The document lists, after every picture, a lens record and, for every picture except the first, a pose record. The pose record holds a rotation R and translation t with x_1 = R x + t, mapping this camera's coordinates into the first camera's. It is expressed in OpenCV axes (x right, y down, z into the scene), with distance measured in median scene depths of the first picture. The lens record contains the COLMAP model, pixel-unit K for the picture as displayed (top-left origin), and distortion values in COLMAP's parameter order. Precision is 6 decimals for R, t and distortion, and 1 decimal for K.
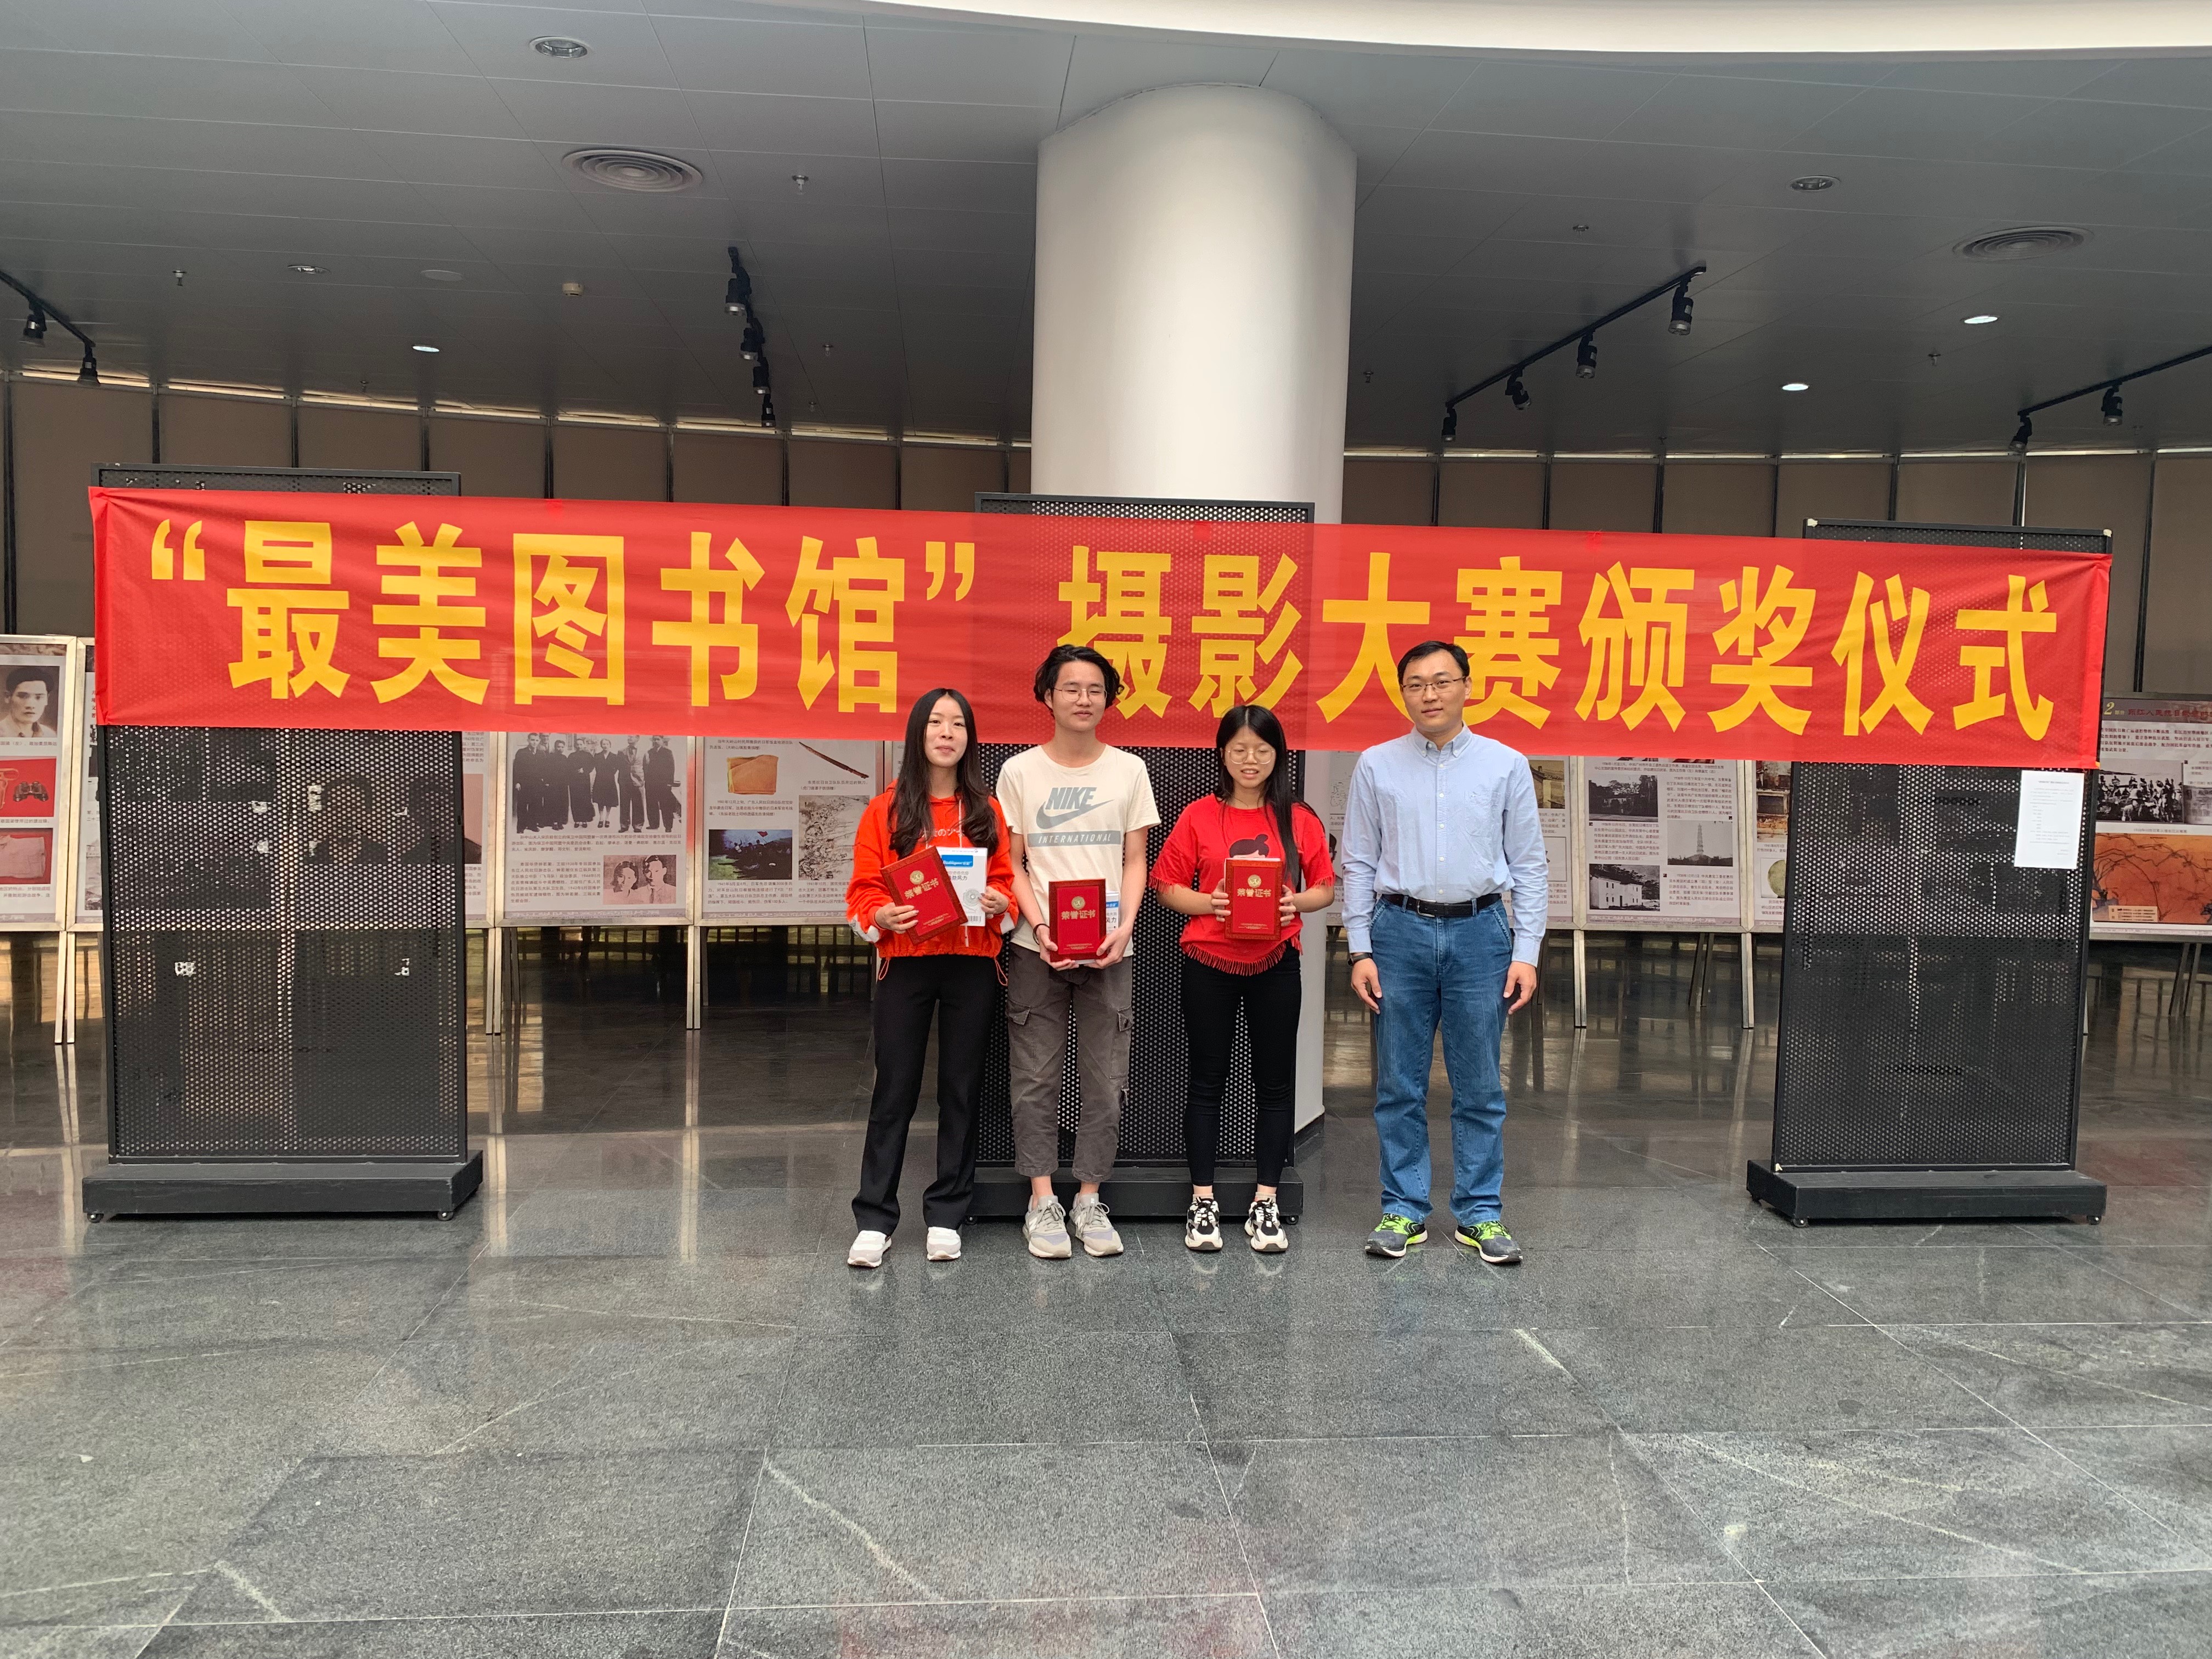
lens RADIAL K [[1671.5, 0, 1102.4], [0, 1671.5, 814.8], [0, 0, 1]] dist [0.012851, -0.006013]
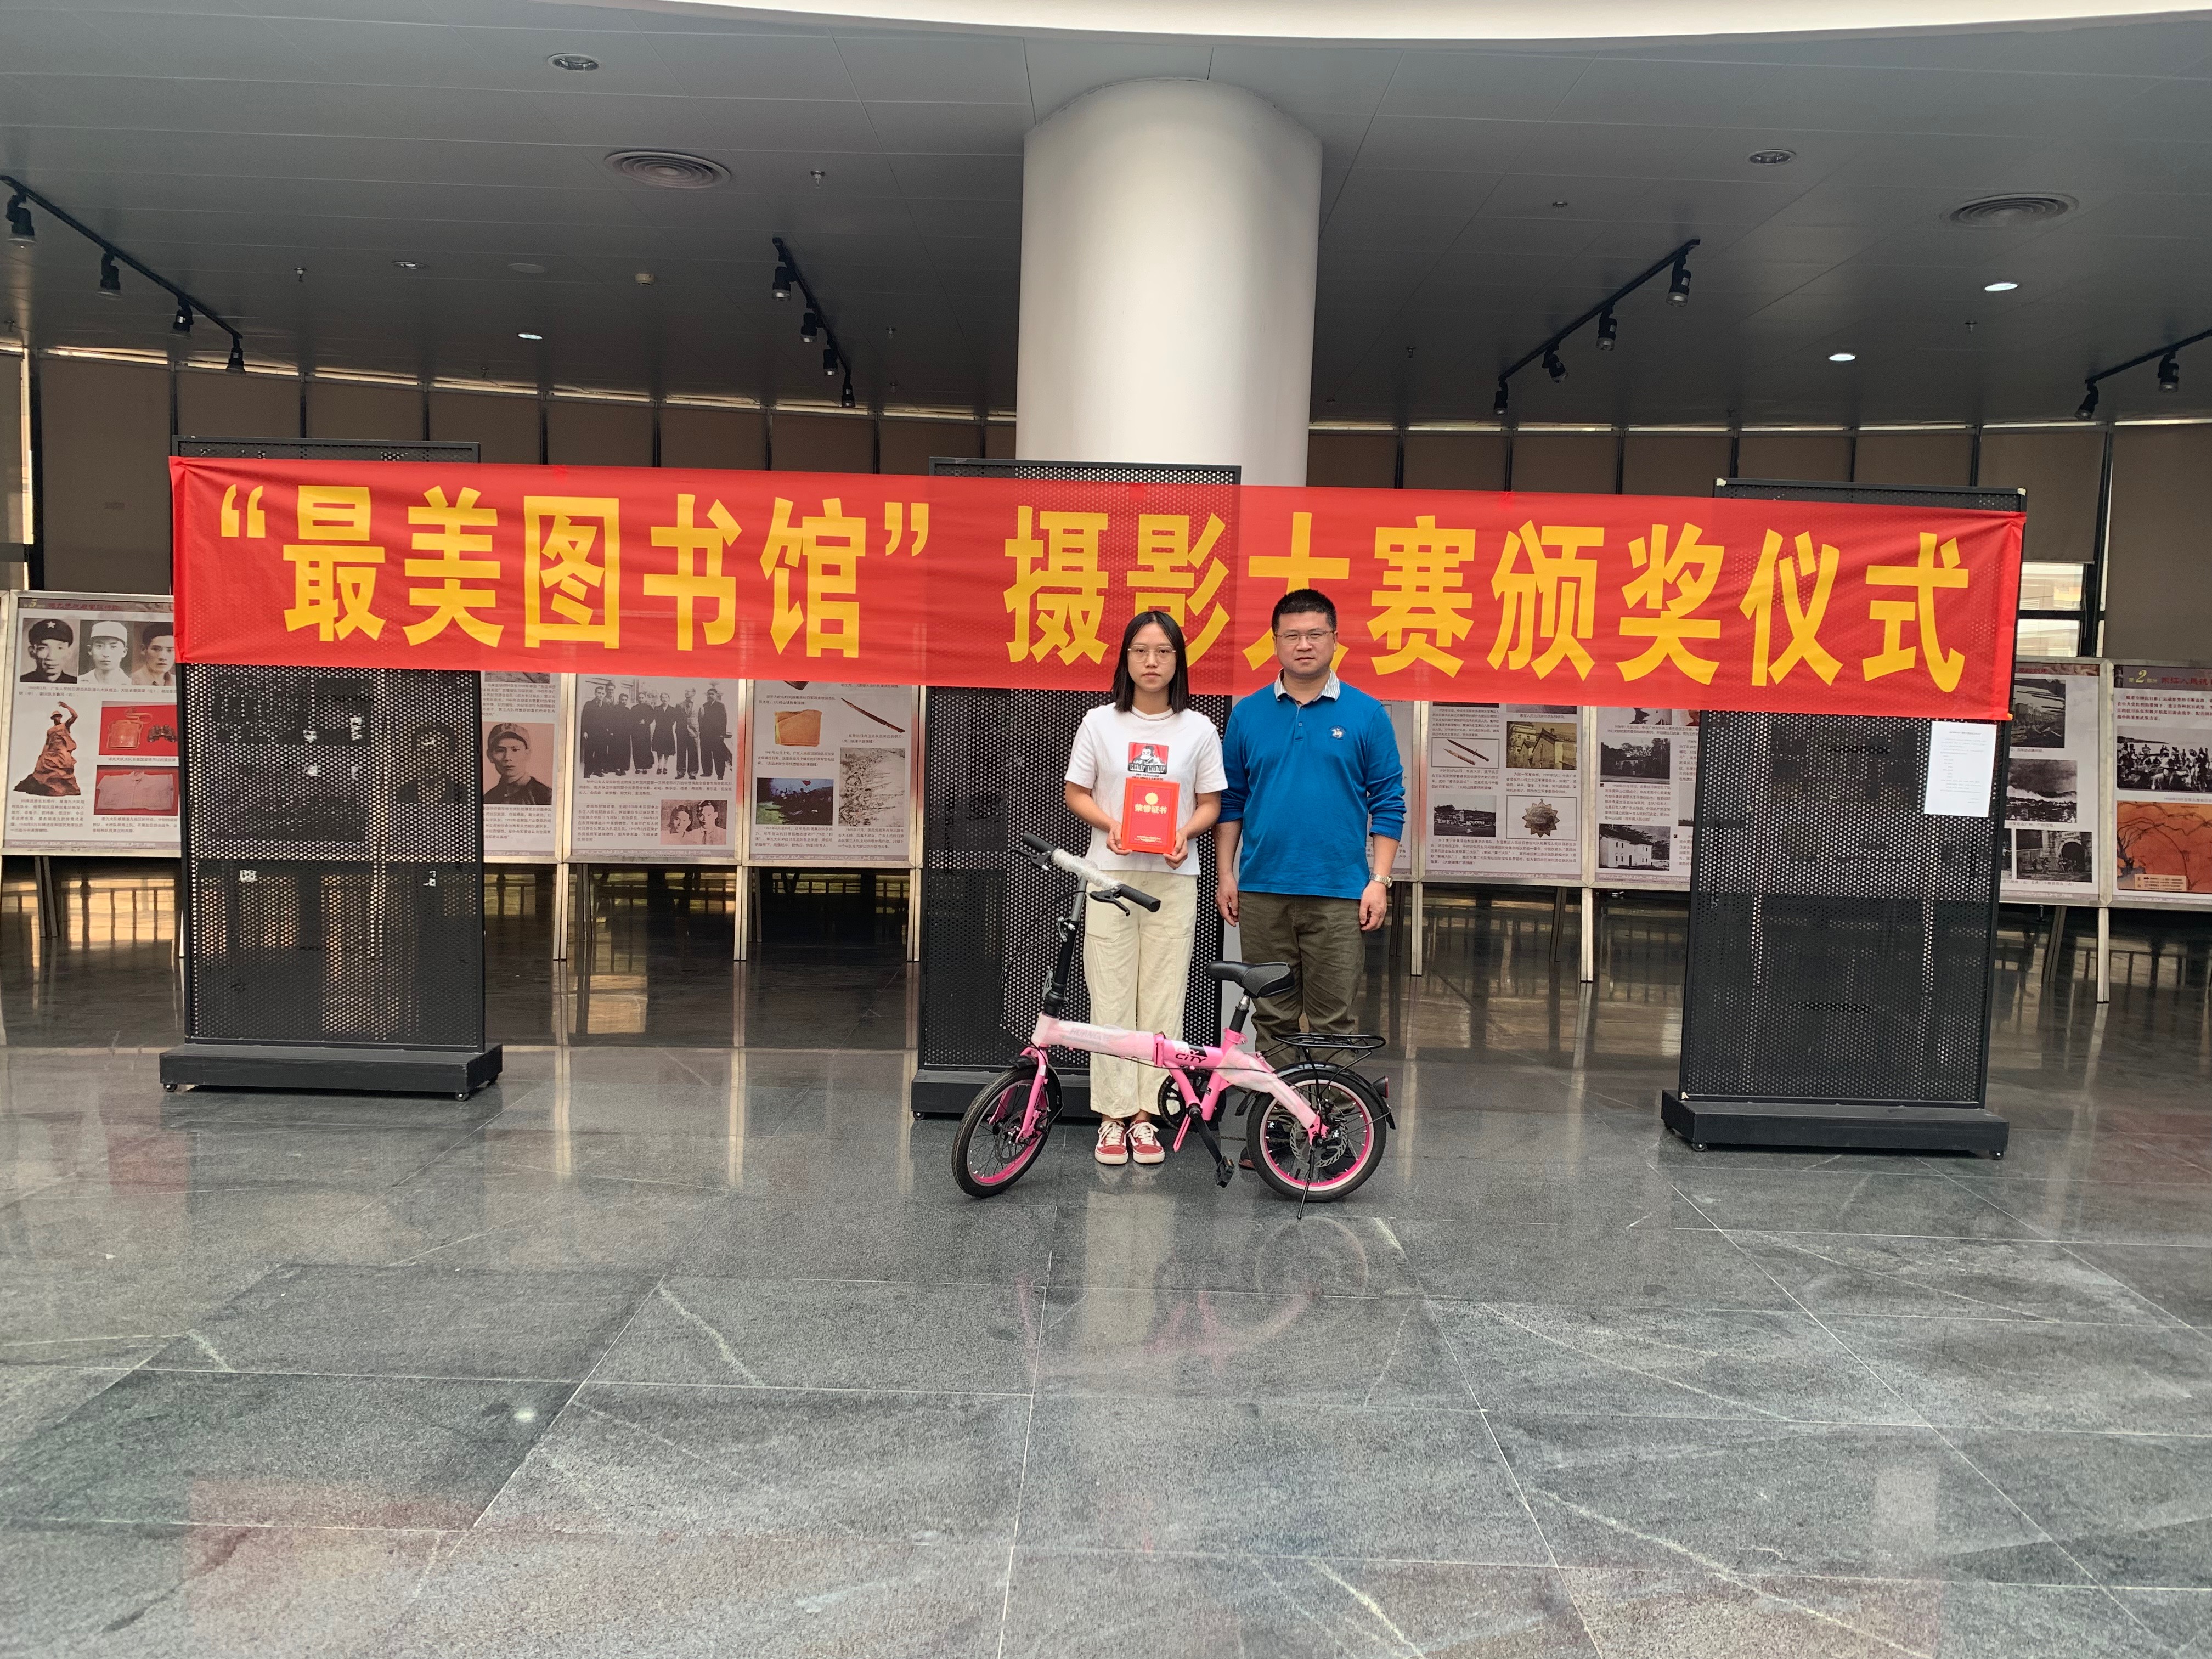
lens RADIAL K [[1670.9, 0, 1108.3], [0, 1670.9, 814.5], [0, 0, 1]] dist [0.013461, -0.005476]
pose [[0.995201, 0.014767, -0.096728, 0.149389], [-0.013940, 0.999860, 0.009223, 0.030426], [0.096851, -0.007830, 0.995268, -0.086775]]
